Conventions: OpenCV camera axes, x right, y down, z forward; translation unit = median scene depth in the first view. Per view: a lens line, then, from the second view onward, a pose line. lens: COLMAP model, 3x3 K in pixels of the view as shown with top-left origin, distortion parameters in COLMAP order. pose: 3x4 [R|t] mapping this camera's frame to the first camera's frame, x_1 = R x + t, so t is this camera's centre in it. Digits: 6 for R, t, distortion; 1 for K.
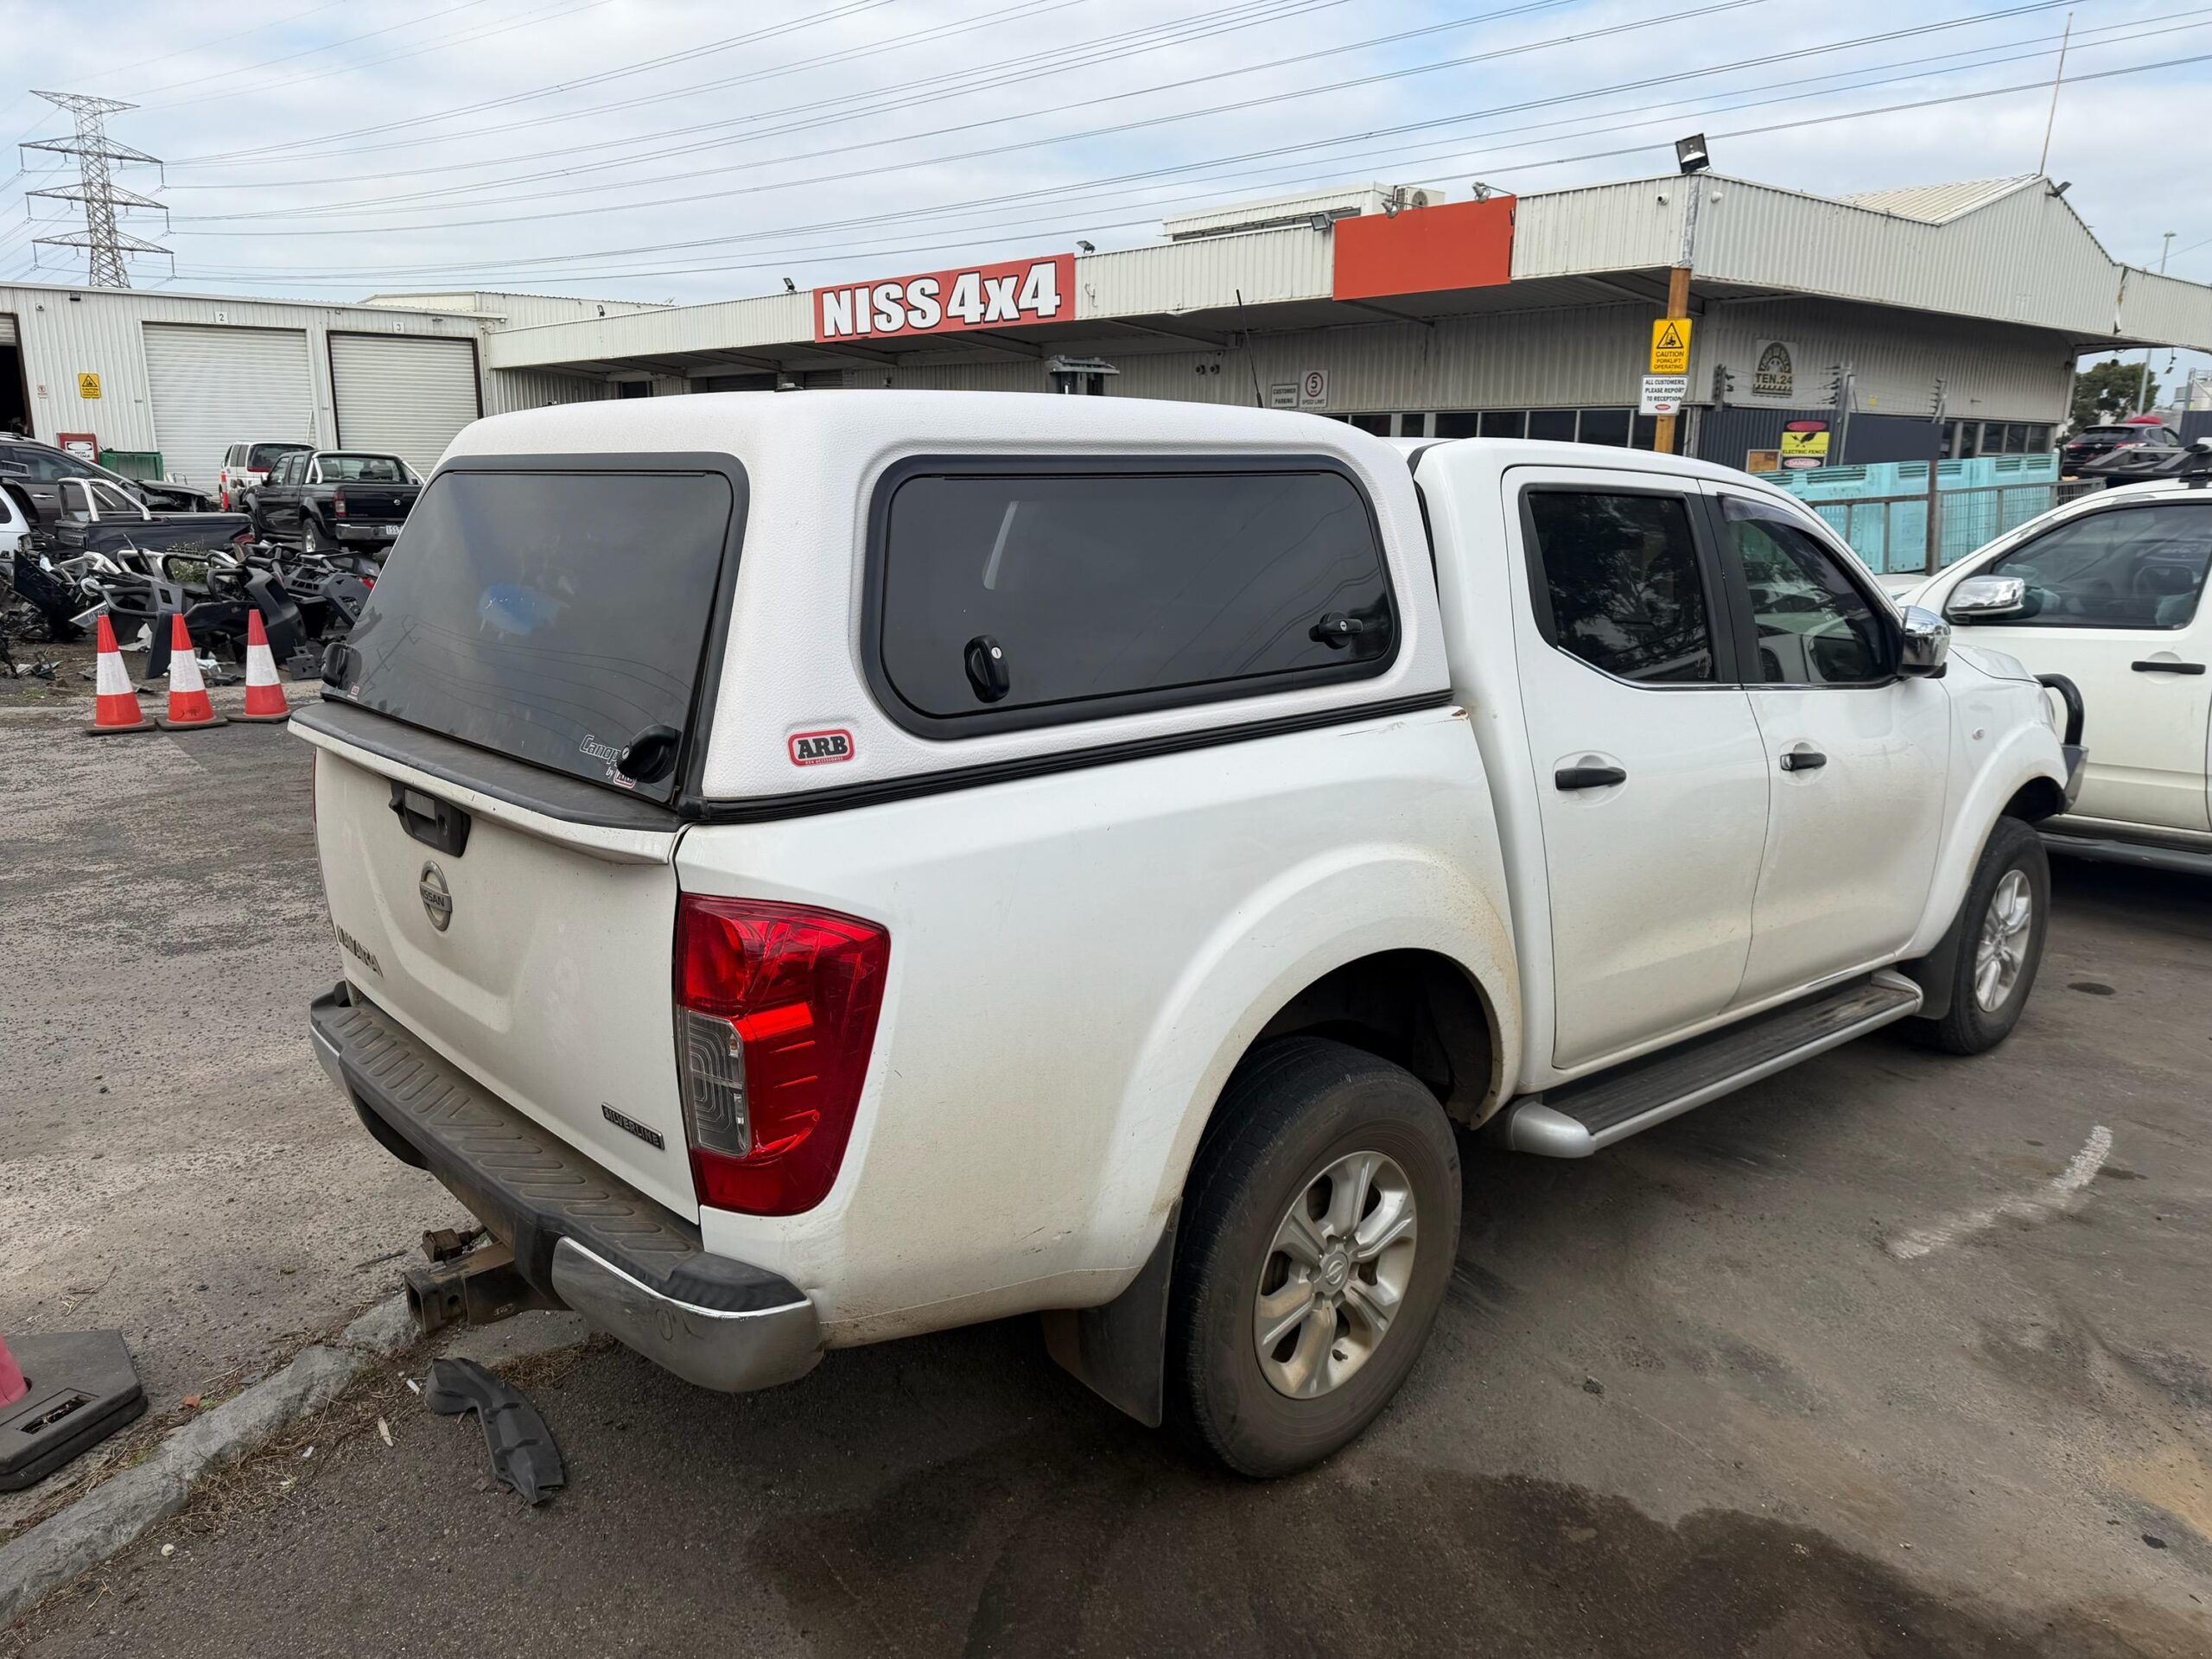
lens RADIAL K [[1561.1, 0, 1091.3], [0, 1561.1, 814.0], [0, 0, 1]] dist [0.042964, -0.036566]
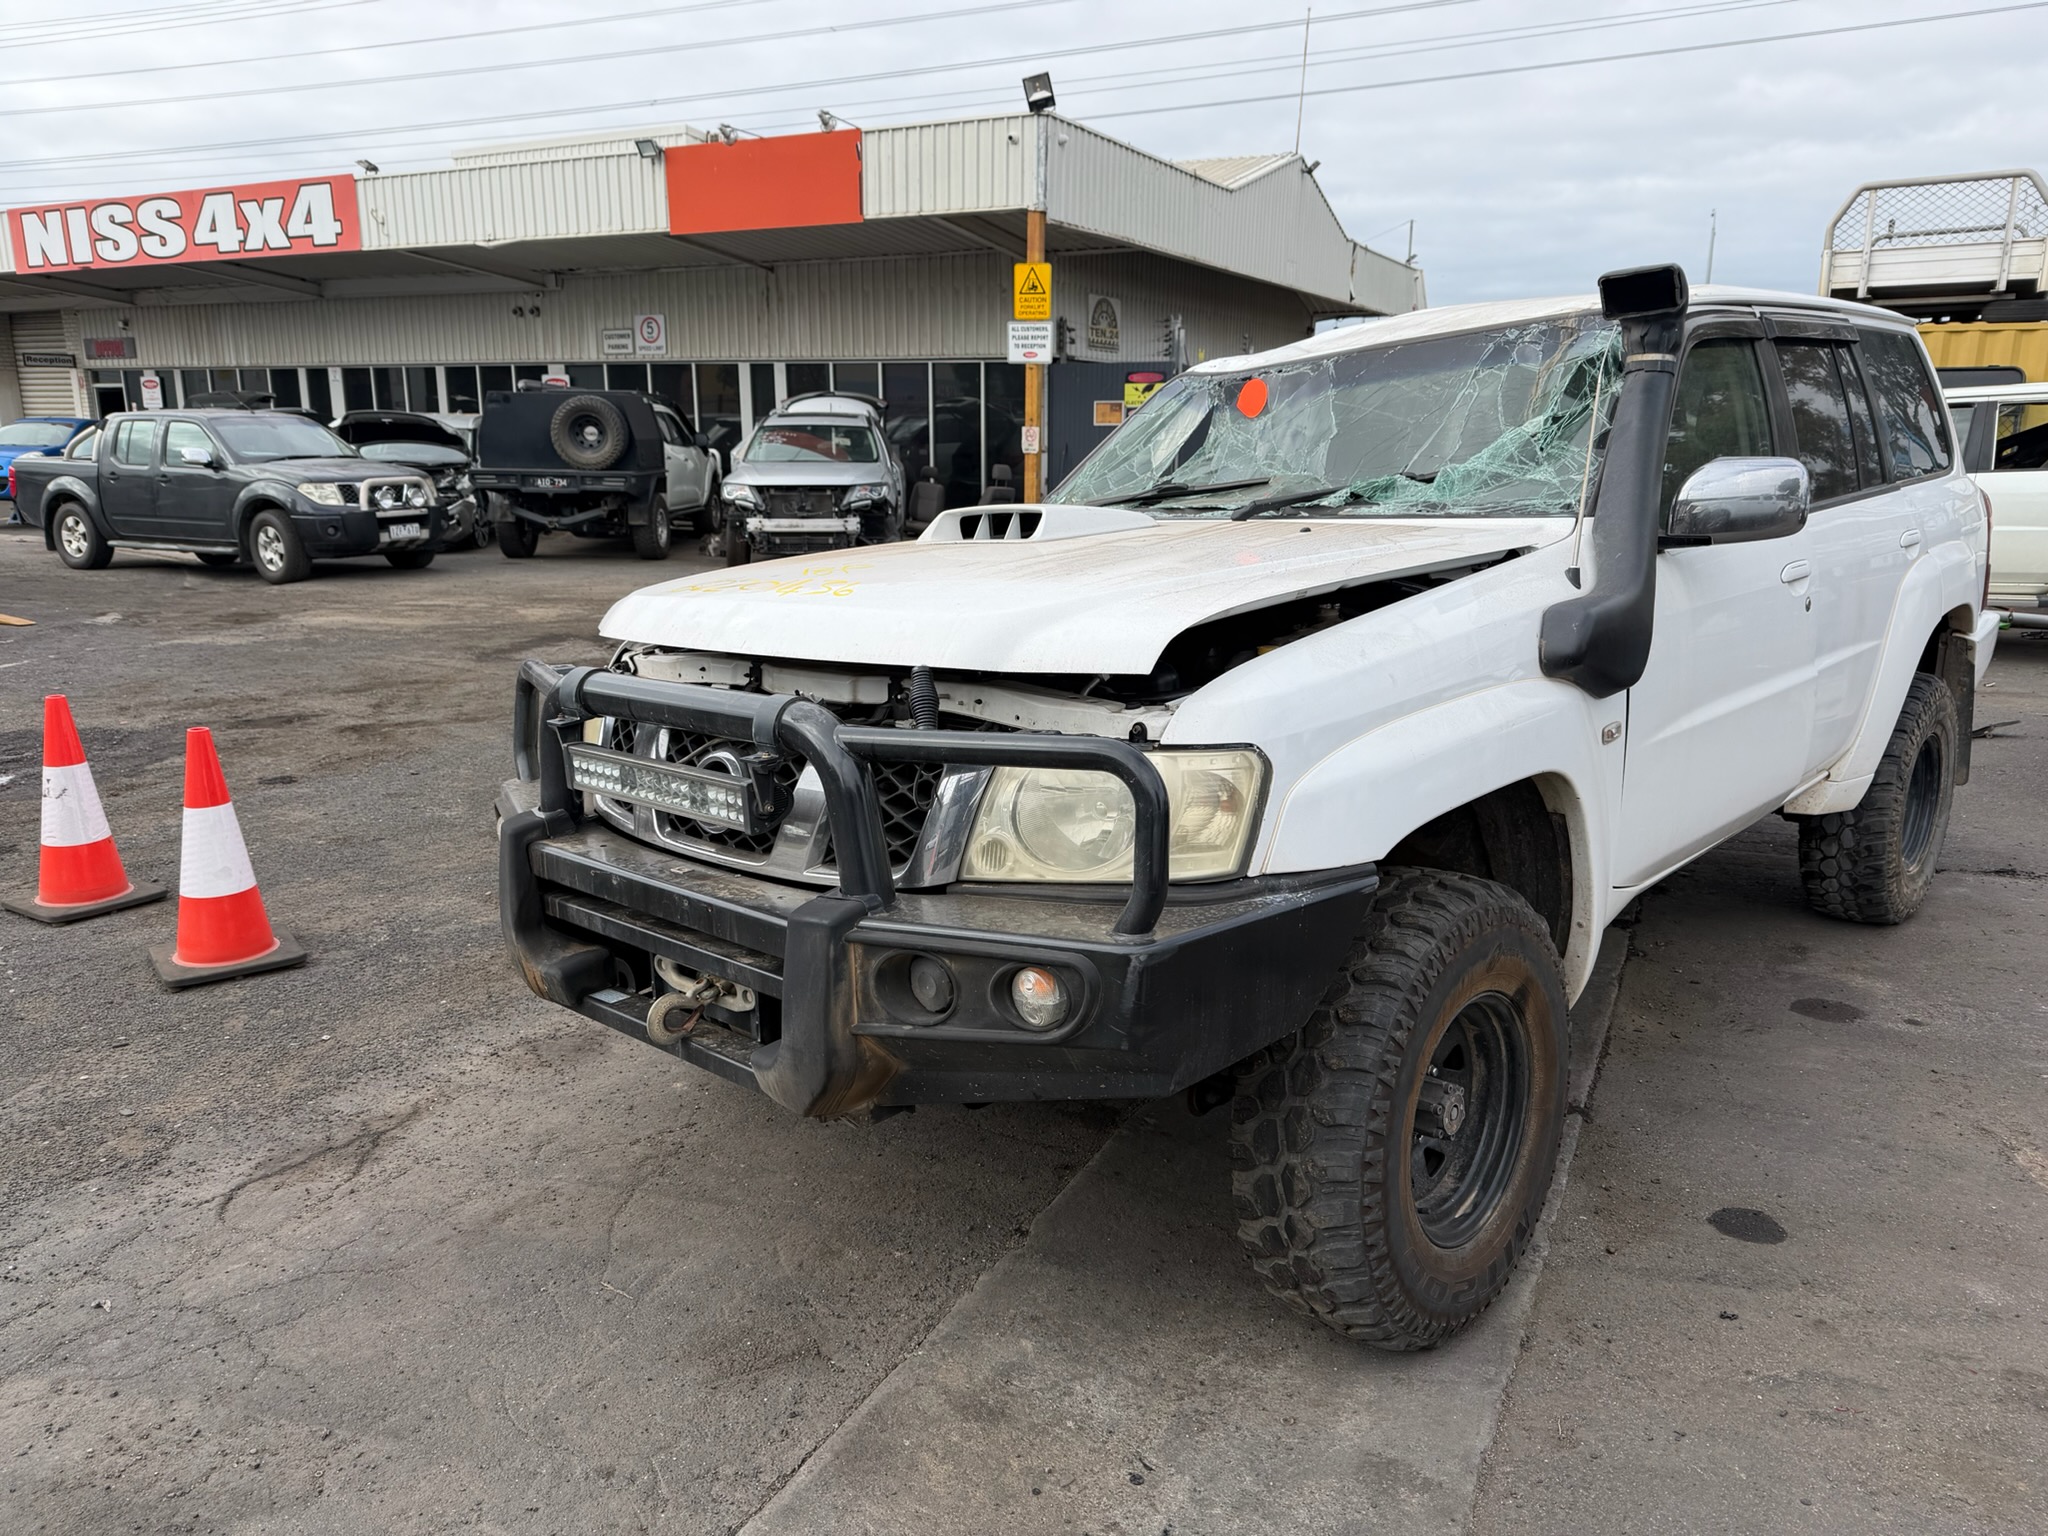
lens RADIAL K [[1459.7, 0, 1014.8], [0, 1459.7, 762.8], [0, 0, 1]] dist [0.044344, -0.042979]
pose [[0.922926, -0.094712, 0.373144, -0.008259], [0.092388, 0.995430, 0.024152, -0.019508], [-0.373726, 0.012184, 0.927459, 0.112382]]
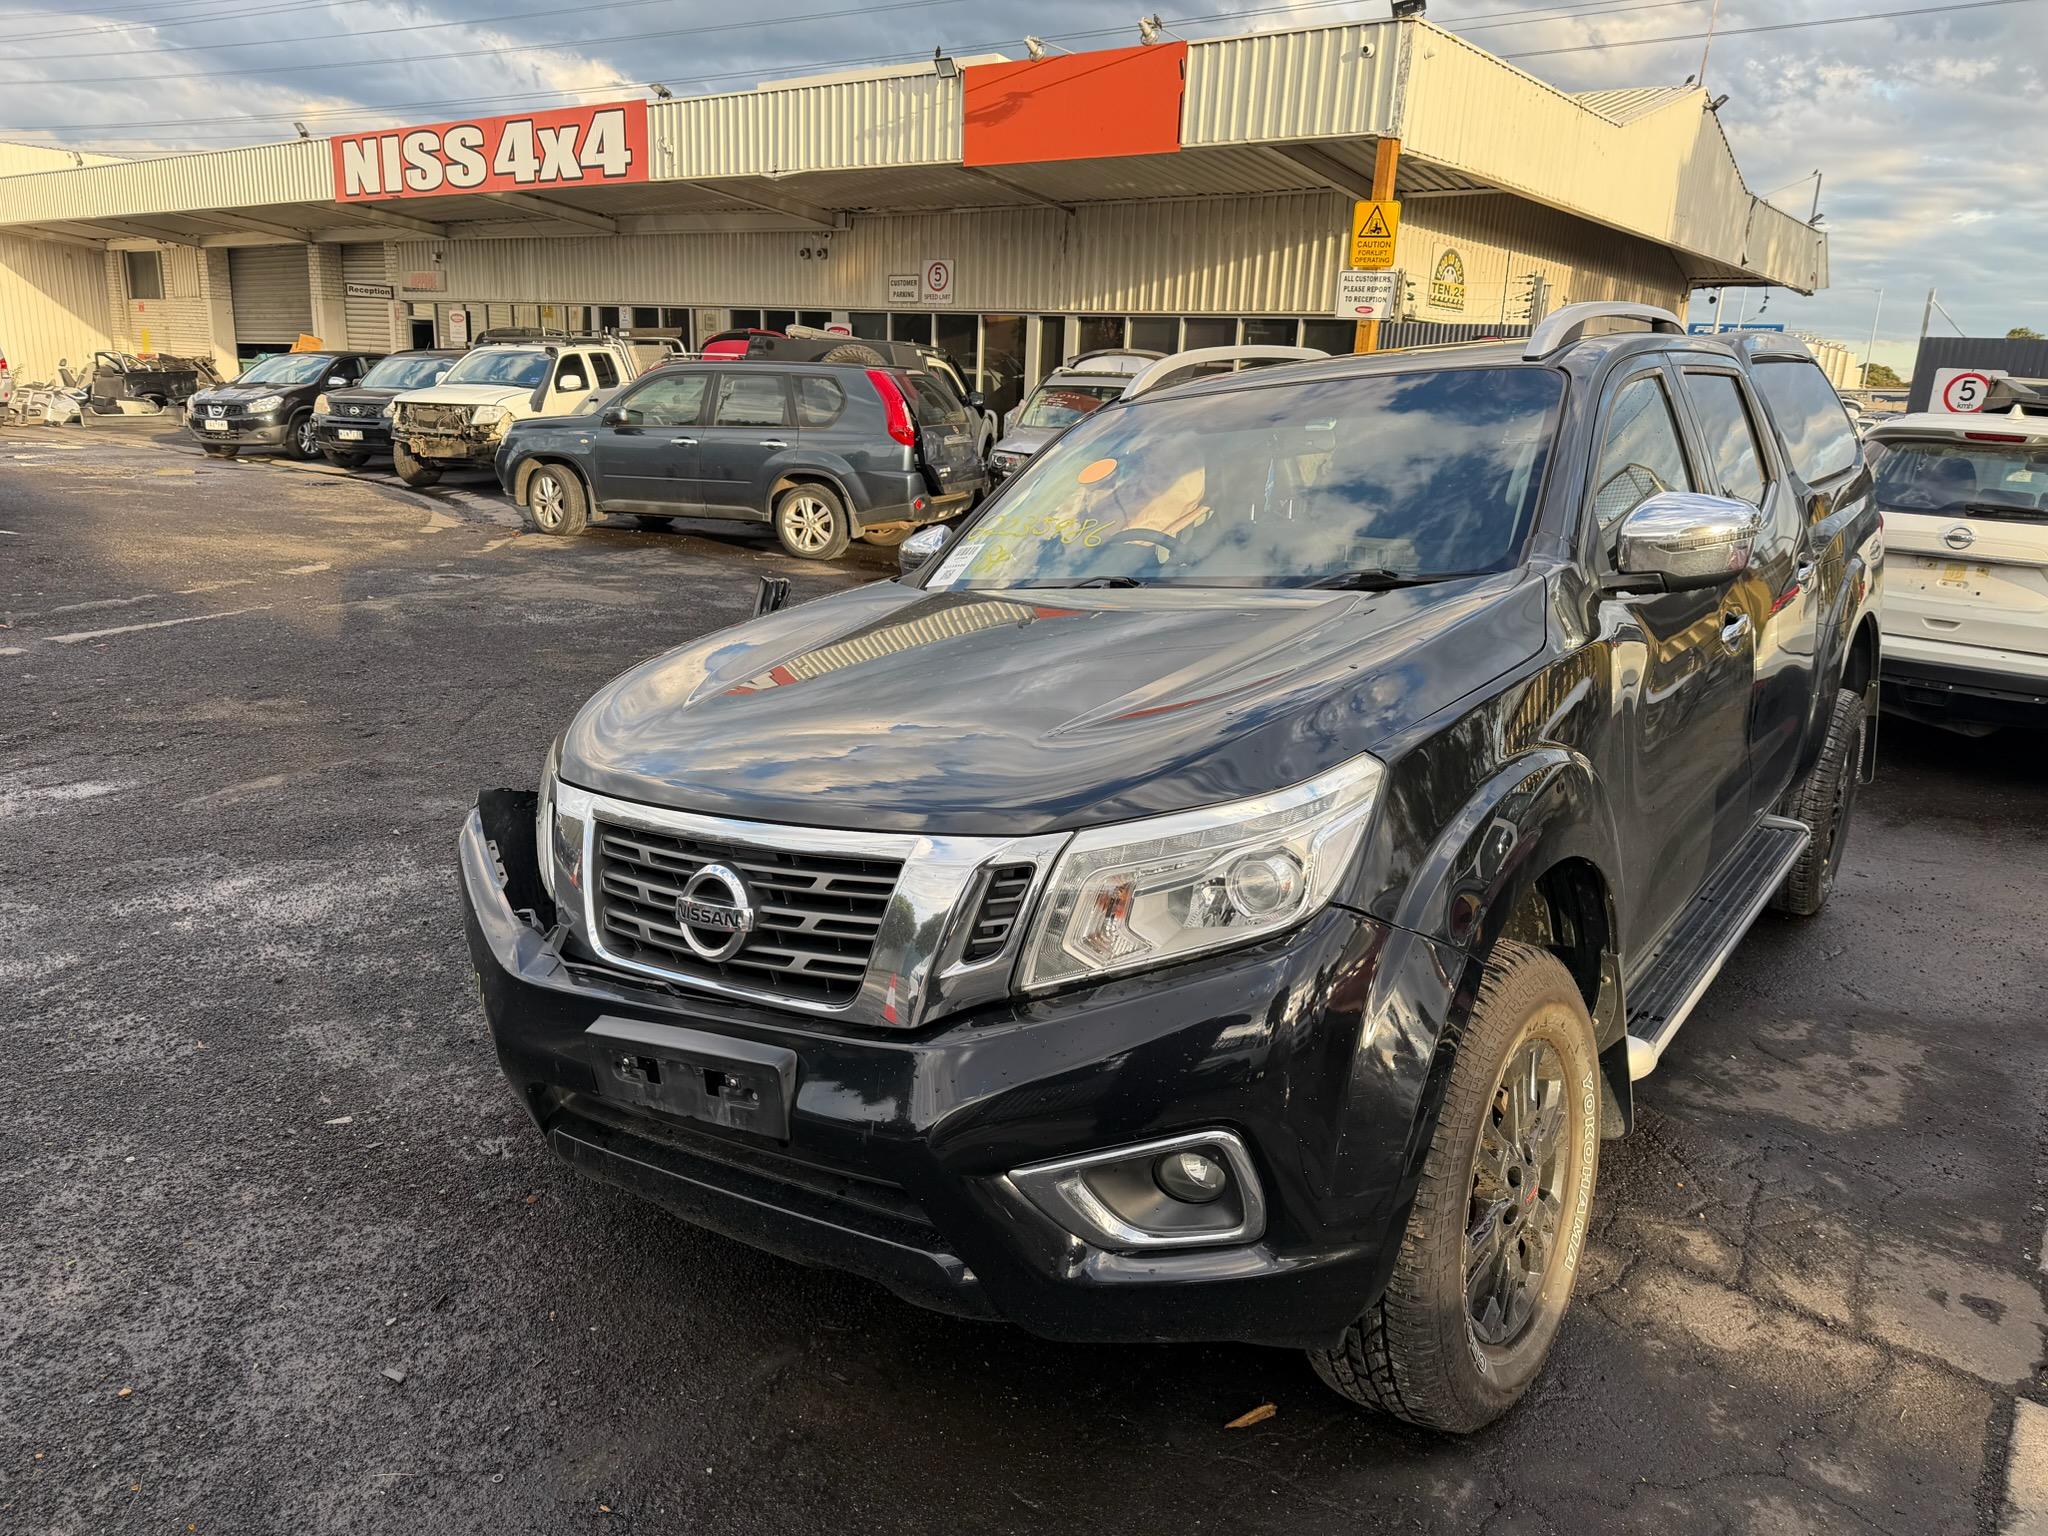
lens RADIAL K [[1459.7, 0, 1015.8], [0, 1459.7, 778.4], [0, 0, 1]] dist [0.044344, -0.042979]
pose [[0.979898, -0.020187, 0.198475, 0.018756], [0.011130, 0.998850, 0.046641, -0.036431], [-0.199188, -0.043495, 0.978996, 0.192703]]
